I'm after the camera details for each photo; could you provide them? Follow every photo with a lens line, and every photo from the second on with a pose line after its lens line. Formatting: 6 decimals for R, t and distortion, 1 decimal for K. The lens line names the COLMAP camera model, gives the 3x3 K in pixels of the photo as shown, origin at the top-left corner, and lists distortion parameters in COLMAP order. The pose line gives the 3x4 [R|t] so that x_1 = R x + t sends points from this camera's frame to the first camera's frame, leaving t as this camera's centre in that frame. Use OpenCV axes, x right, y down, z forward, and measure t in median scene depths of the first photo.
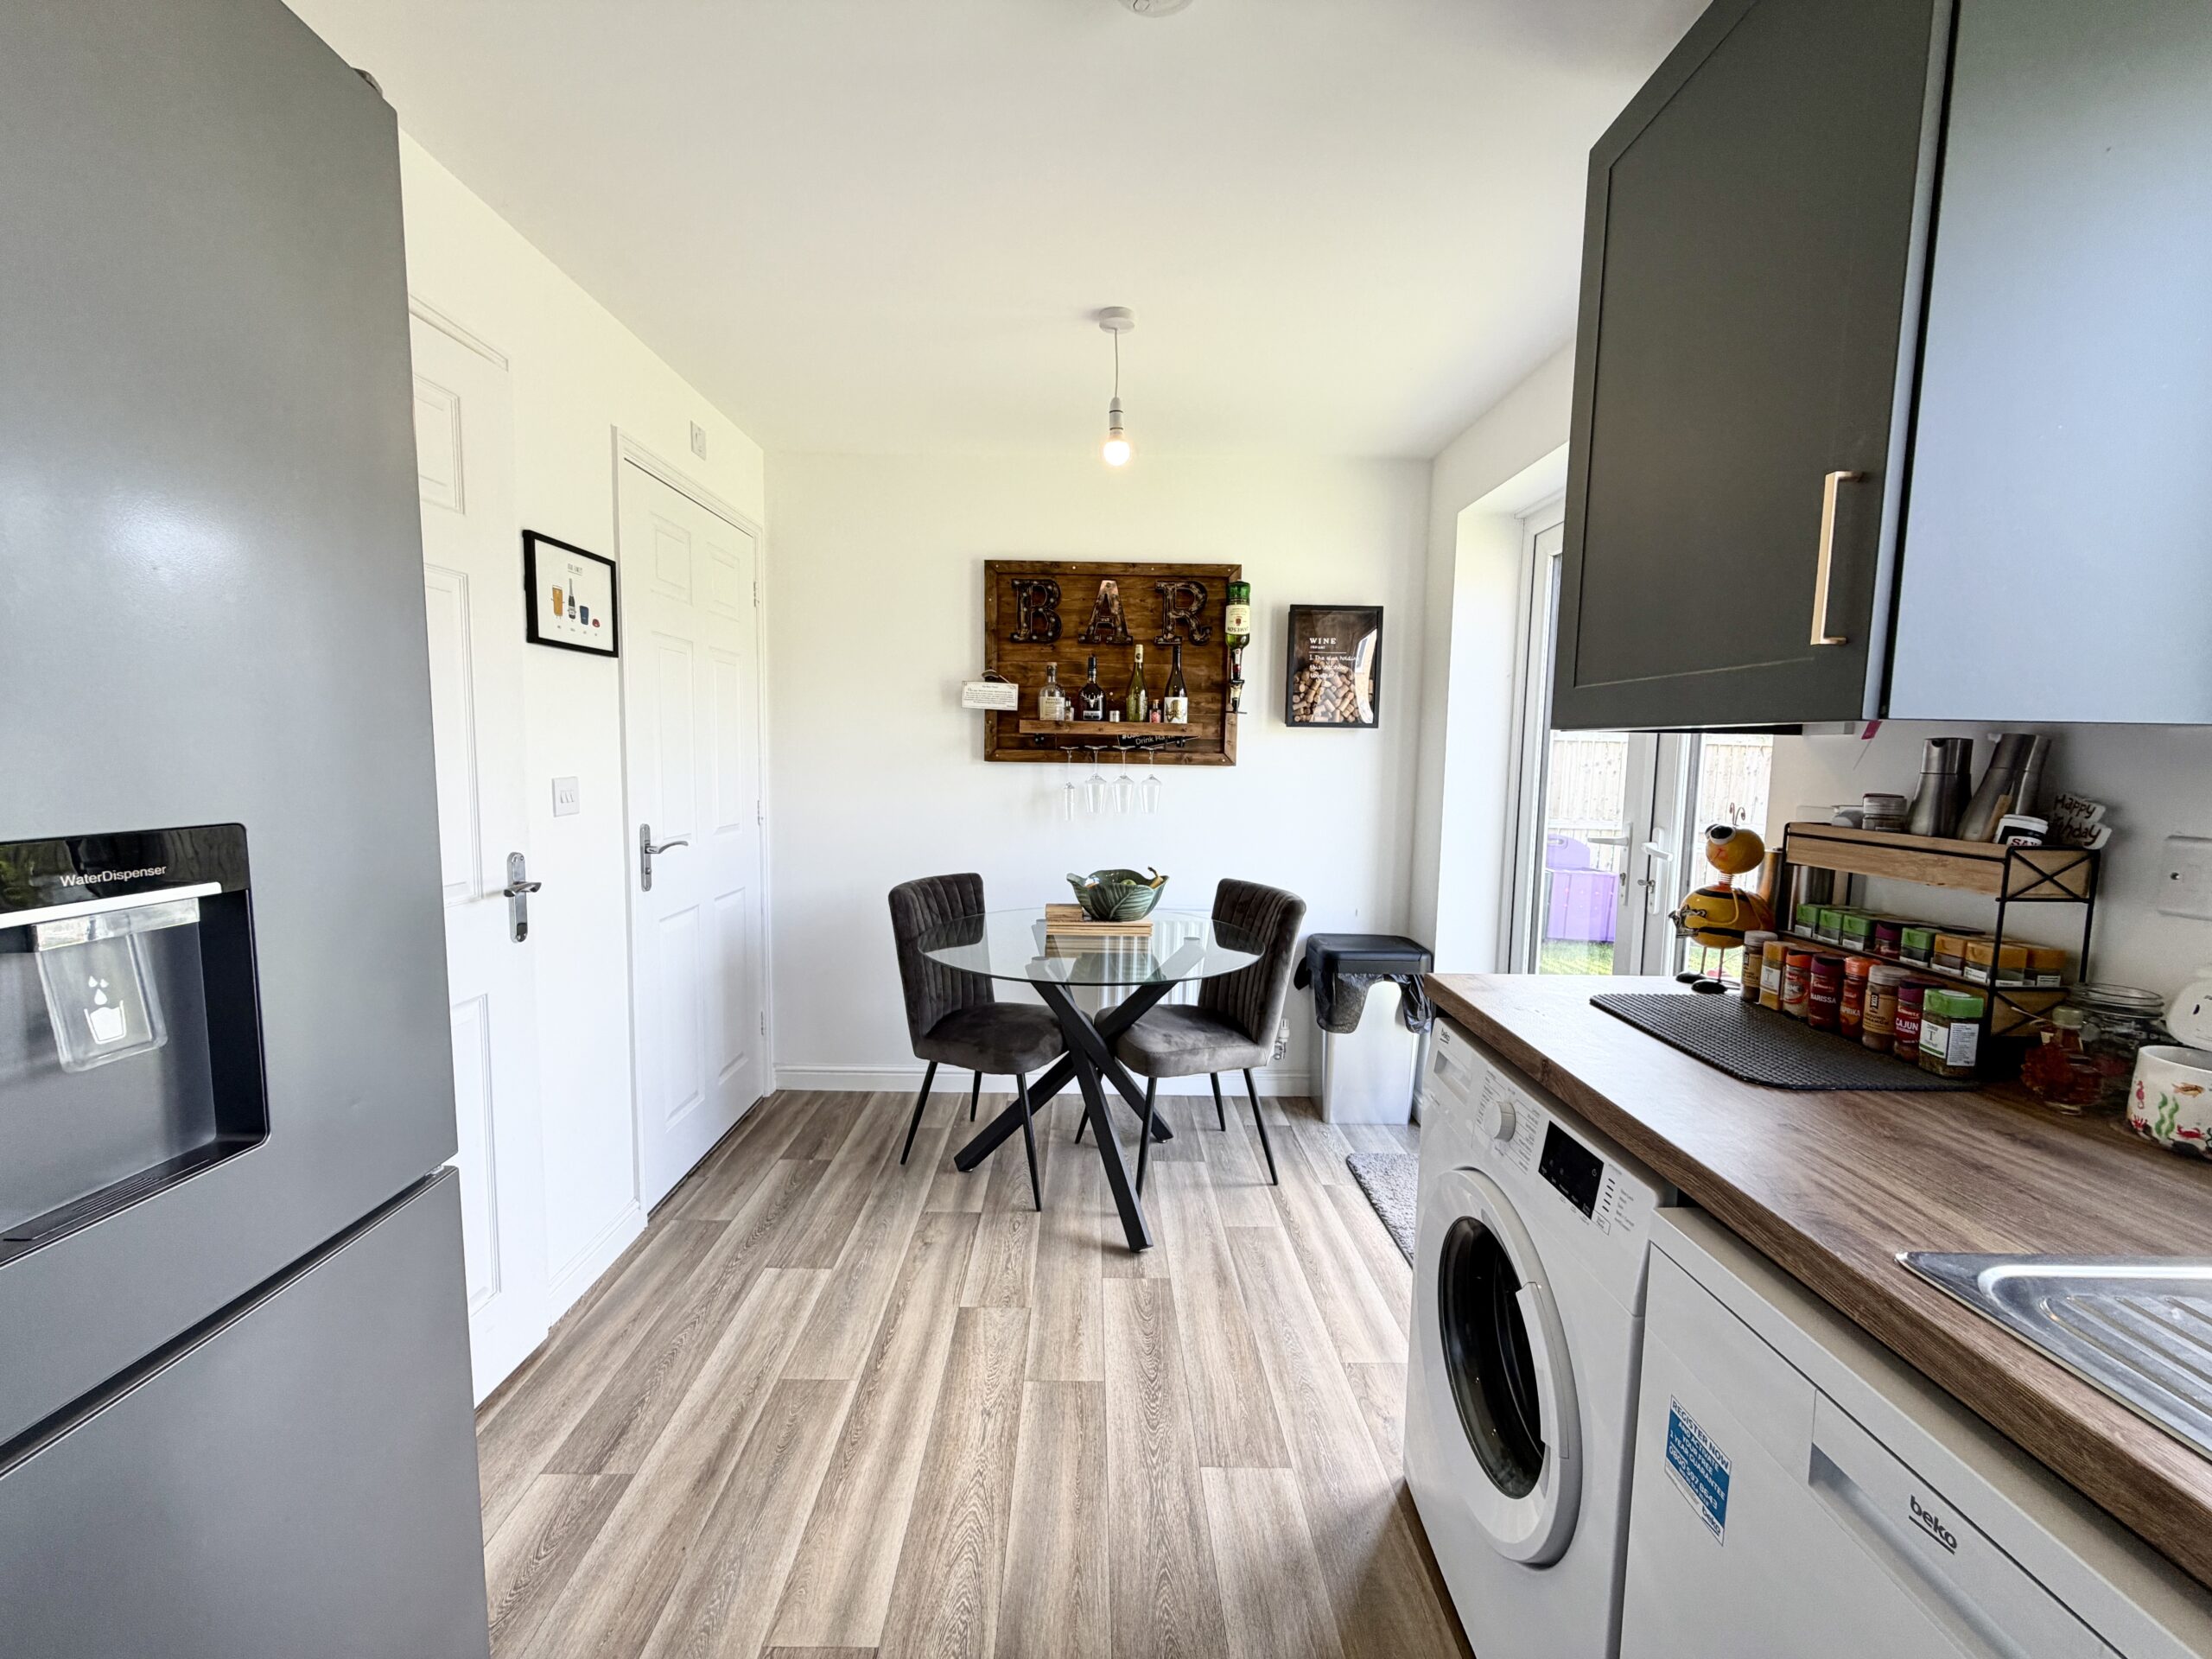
lens RADIAL K [[874.0, 0, 1097.0], [0, 874.0, 829.3], [0, 0, 1]] dist [-0.000644, -0.000092]
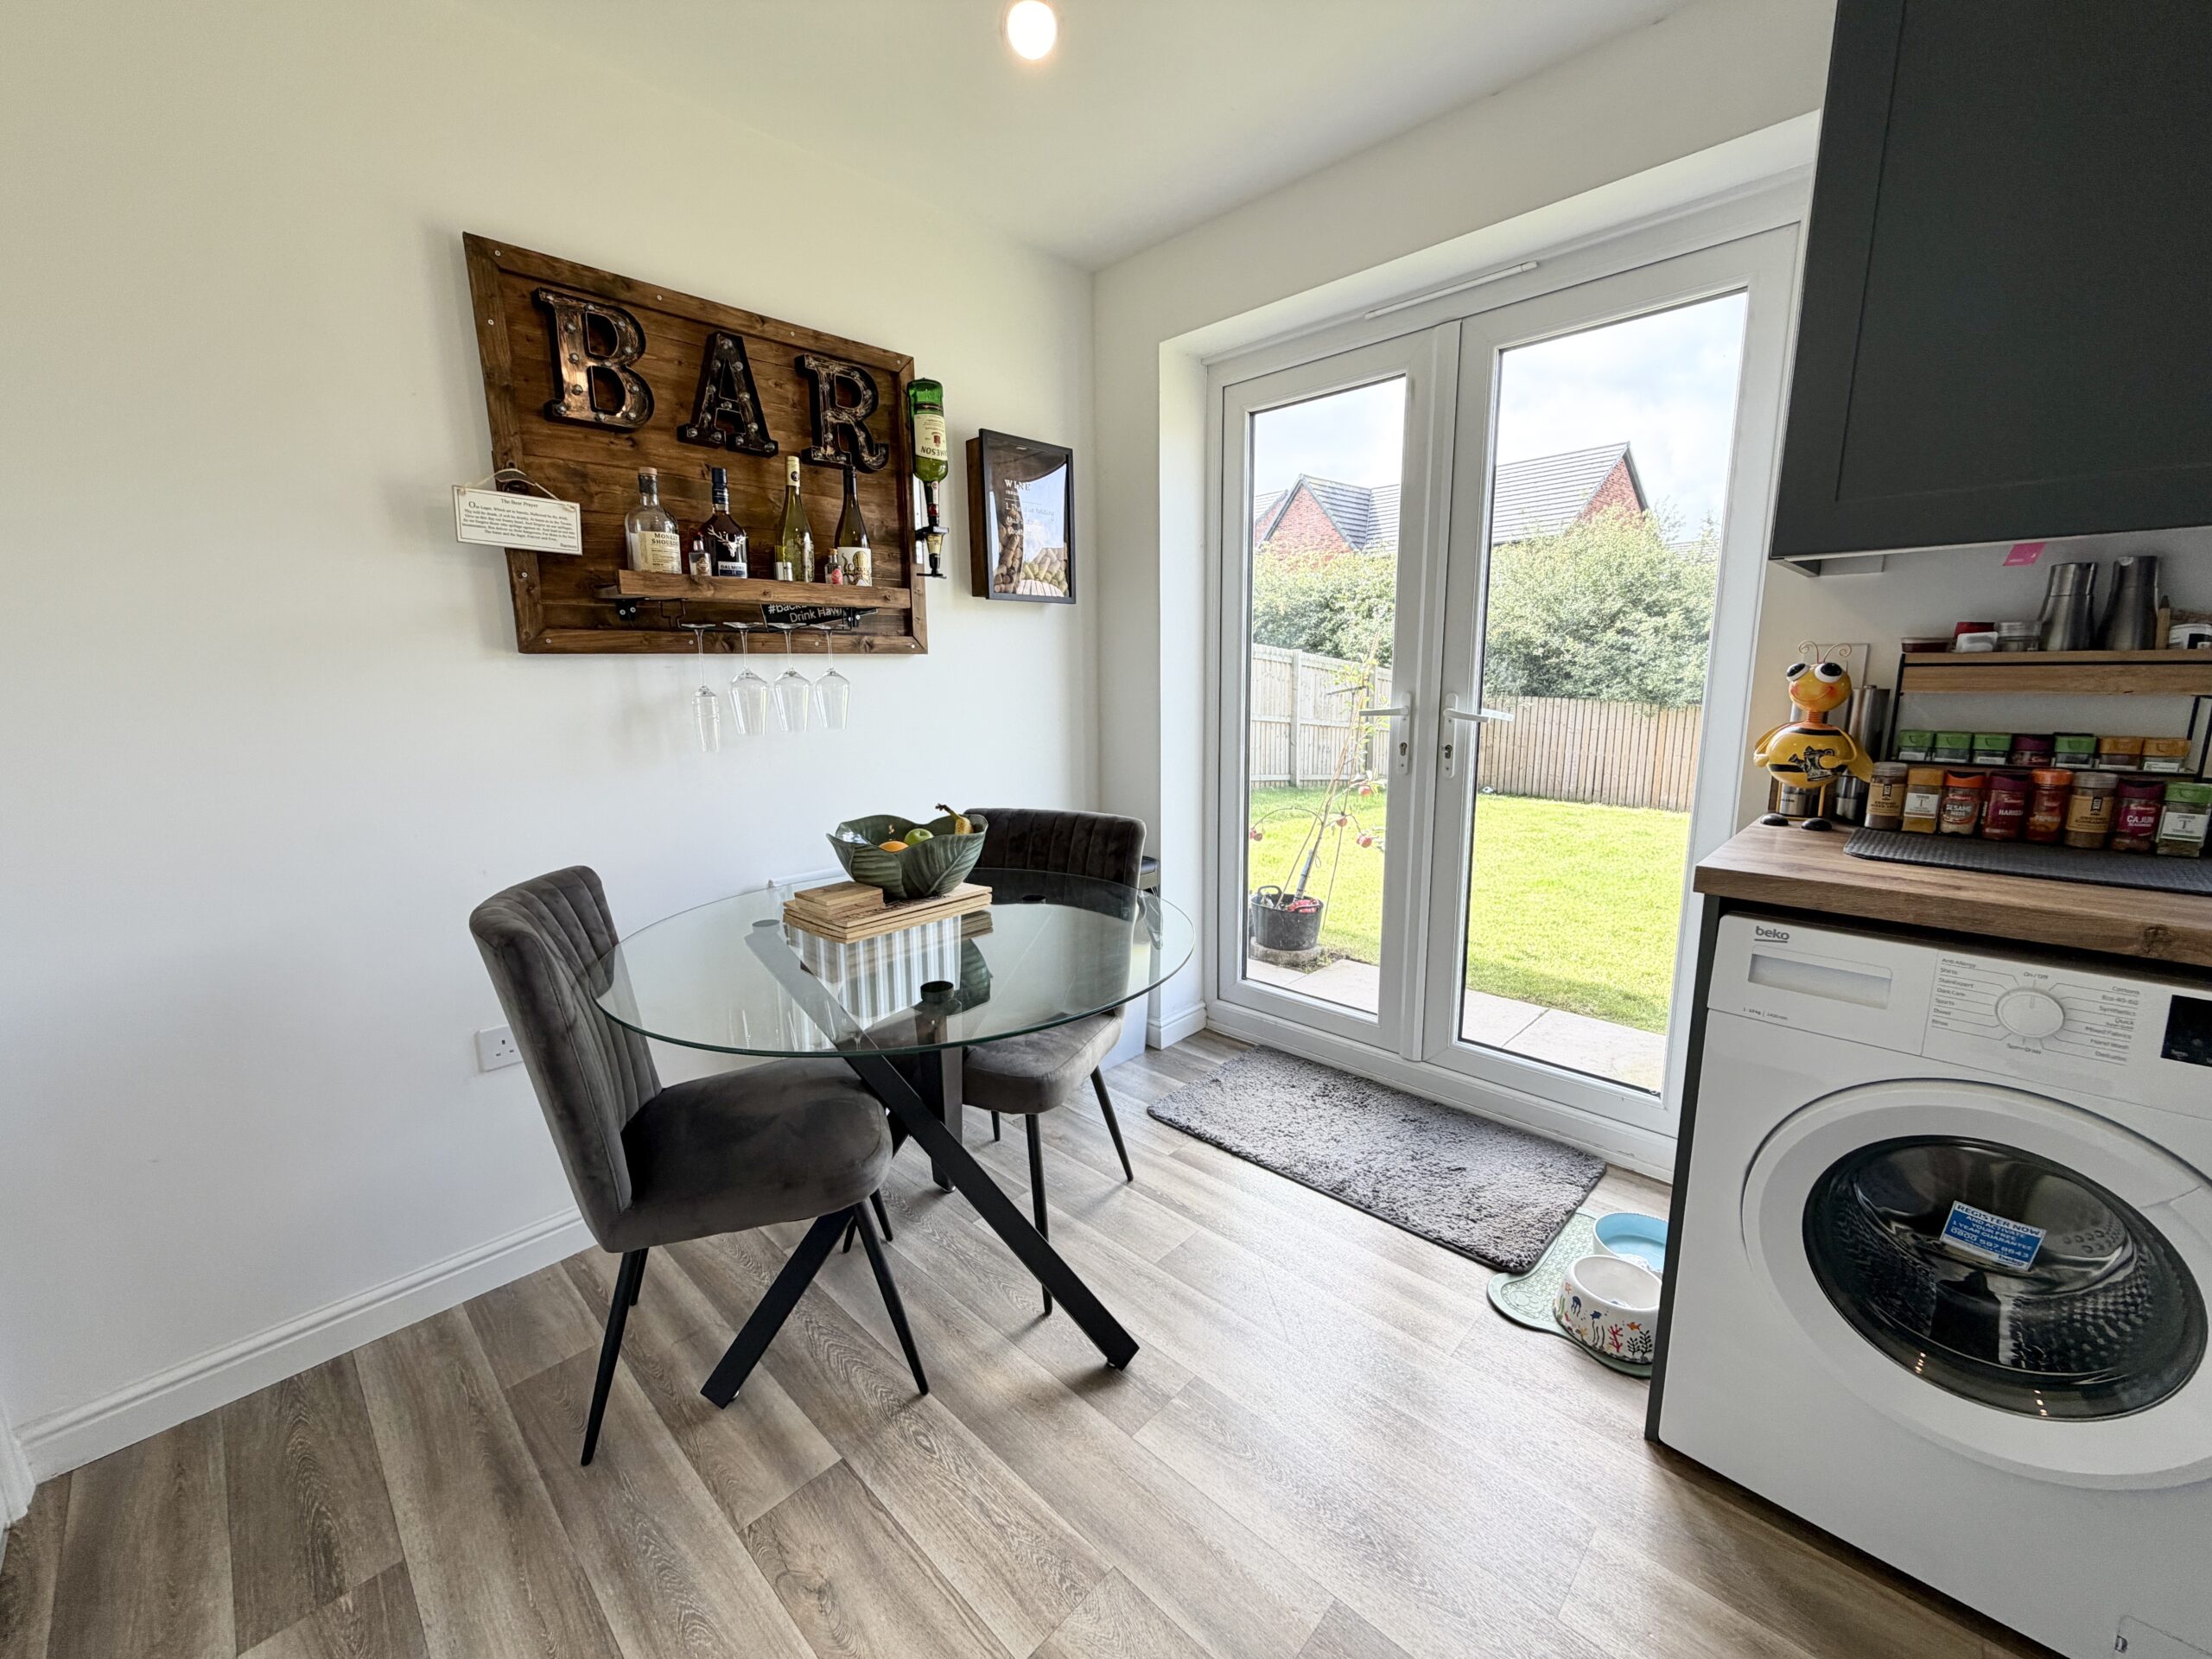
lens RADIAL K [[874.0, 0, 1097.0], [0, 874.0, 829.3], [0, 0, 1]] dist [-0.000644, -0.000092]
pose [[0.703187, -0.155576, 0.693775, -0.270601], [0.091496, 0.987454, 0.128695, -0.009941], [-0.705093, -0.027019, 0.708600, 0.399221]]
